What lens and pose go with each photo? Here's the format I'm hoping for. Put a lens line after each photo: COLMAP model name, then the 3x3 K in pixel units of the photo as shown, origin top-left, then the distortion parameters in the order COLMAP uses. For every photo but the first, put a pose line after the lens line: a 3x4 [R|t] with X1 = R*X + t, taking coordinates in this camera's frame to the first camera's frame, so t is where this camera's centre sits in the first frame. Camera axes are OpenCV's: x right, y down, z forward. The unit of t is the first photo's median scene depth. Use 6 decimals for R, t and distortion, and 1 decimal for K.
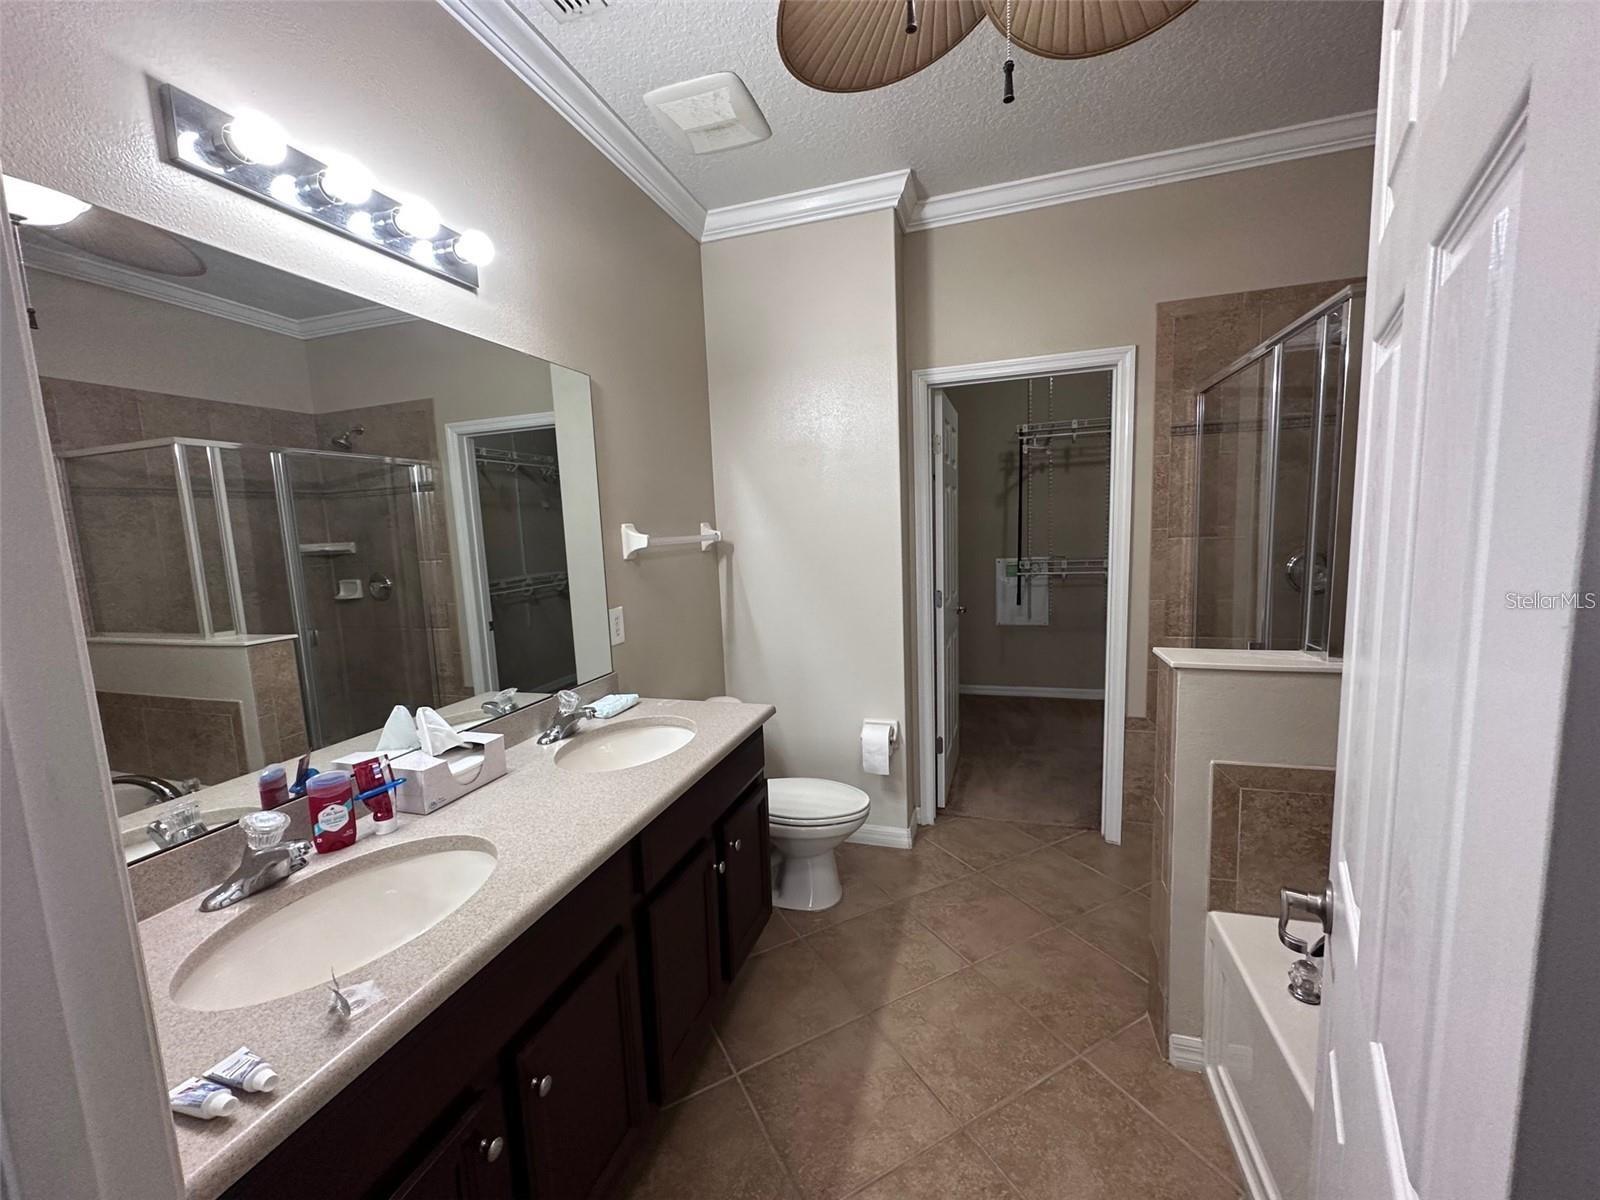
lens RADIAL K [[636.7, 0, 799.8], [0, 636.7, 600.2], [0, 0, 1]] dist [0.001365, 0.000010]
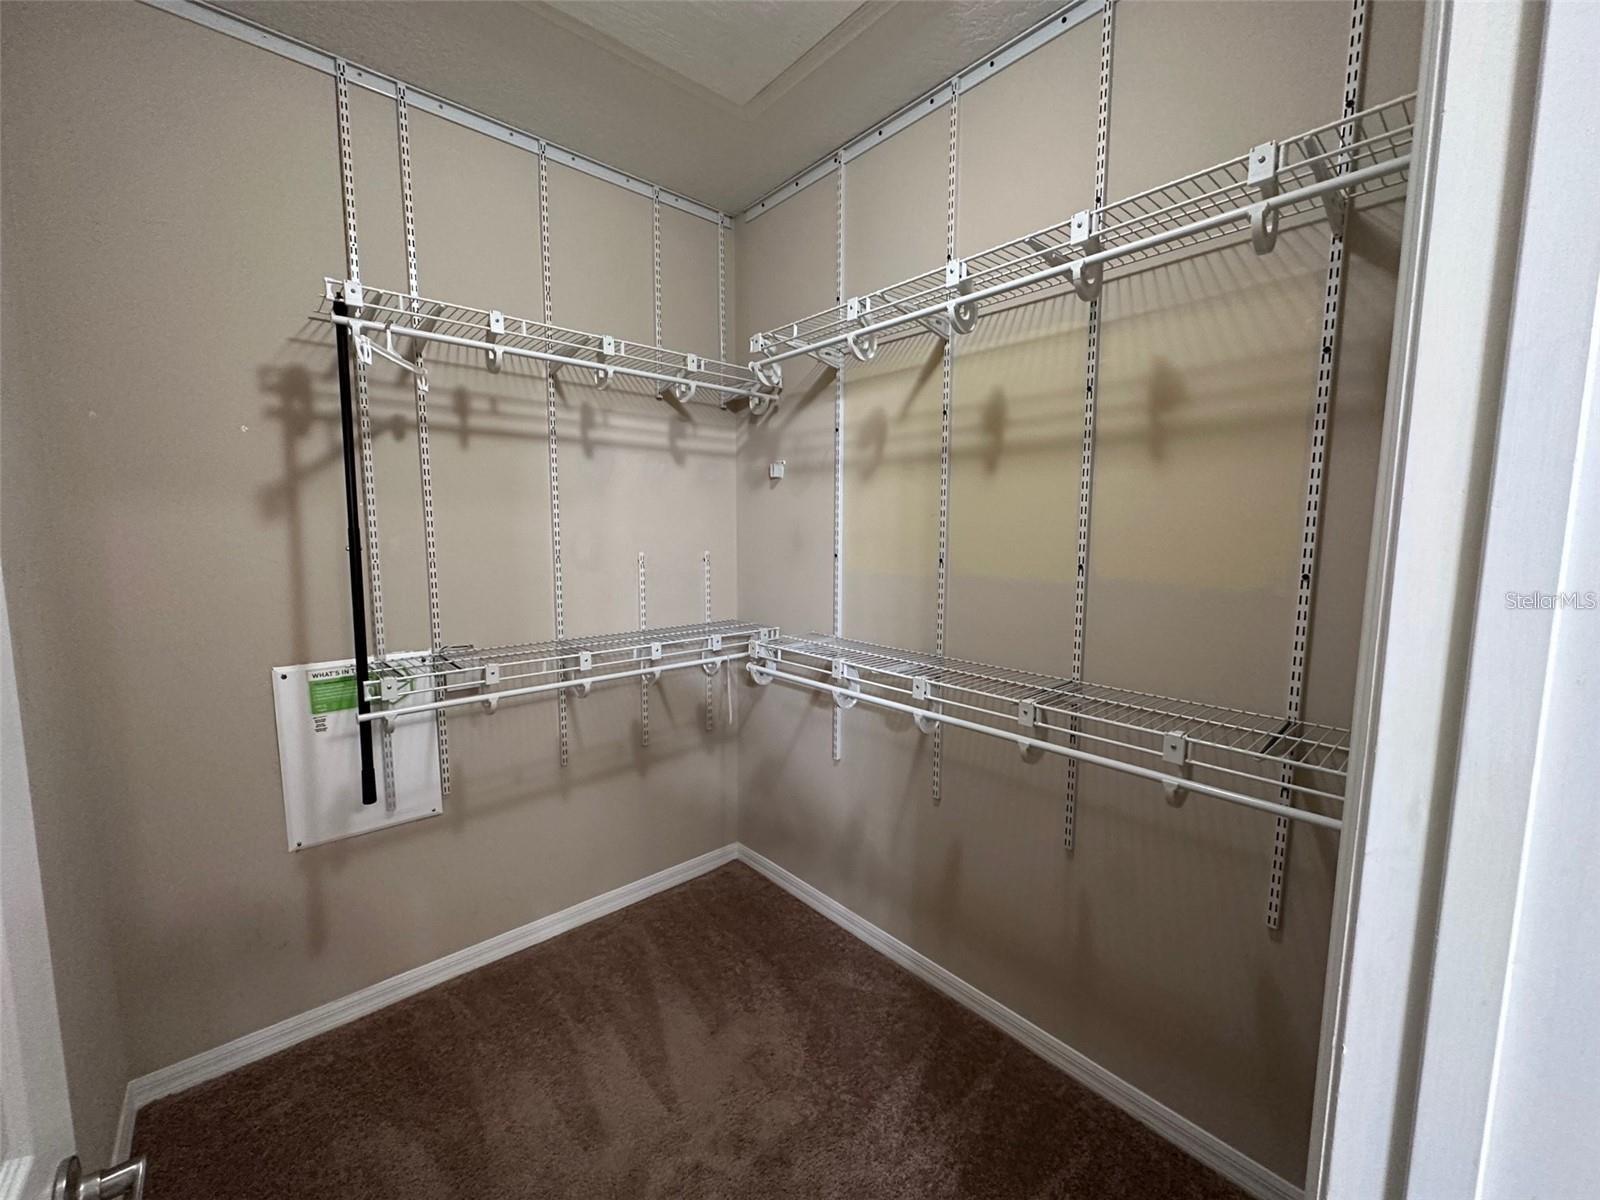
lens RADIAL K [[636.7, 0, 800.6], [0, 636.7, 597.0], [0, 0, 1]] dist [0.001365, 0.000010]
pose [[0.519564, -0.044657, 0.853264, 0.170510], [0.078778, 0.996883, 0.004205, -0.086389], [-0.850792, 0.065033, 0.521463, 0.597031]]
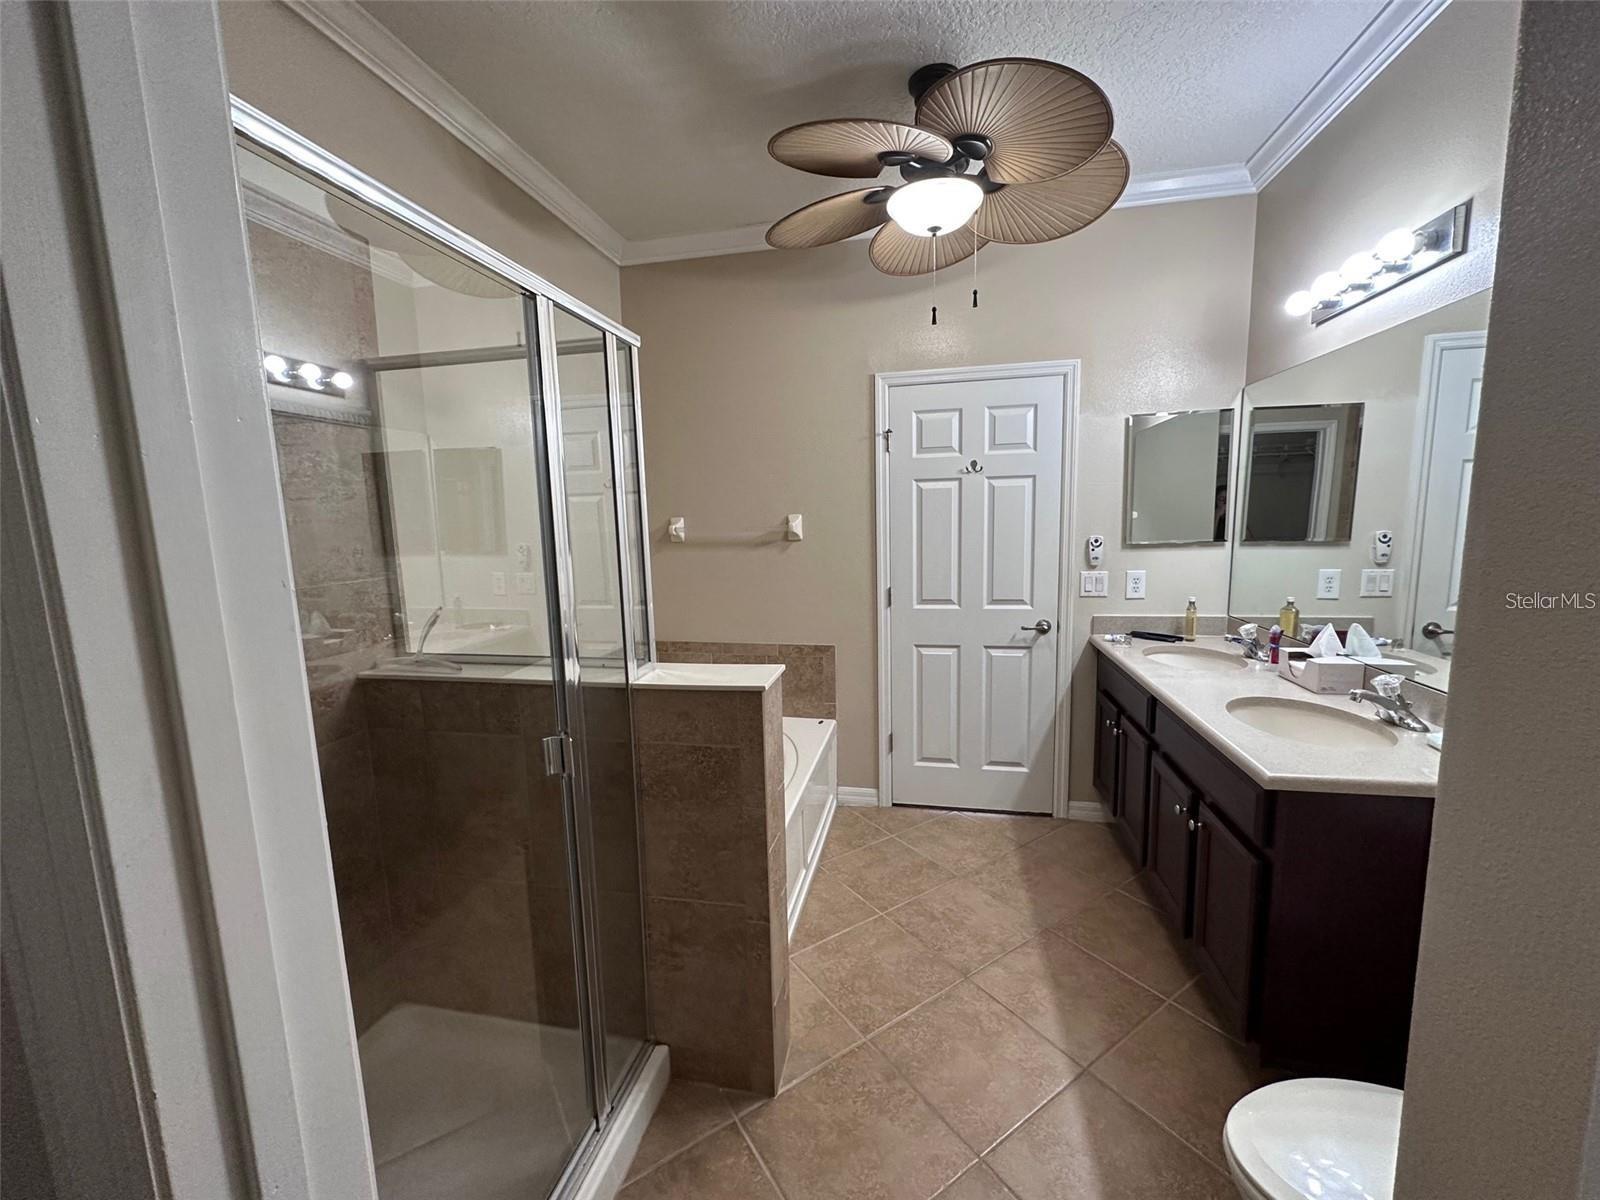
lens RADIAL K [[636.7, 0, 800.9], [0, 636.7, 600.3], [0, 0, 1]] dist [0.001365, 0.000010]
pose [[-0.993104, 0.081051, -0.084704, 0.459898], [0.056897, 0.964937, 0.256242, -0.204909], [0.102503, 0.249656, -0.962894, 1.453440]]
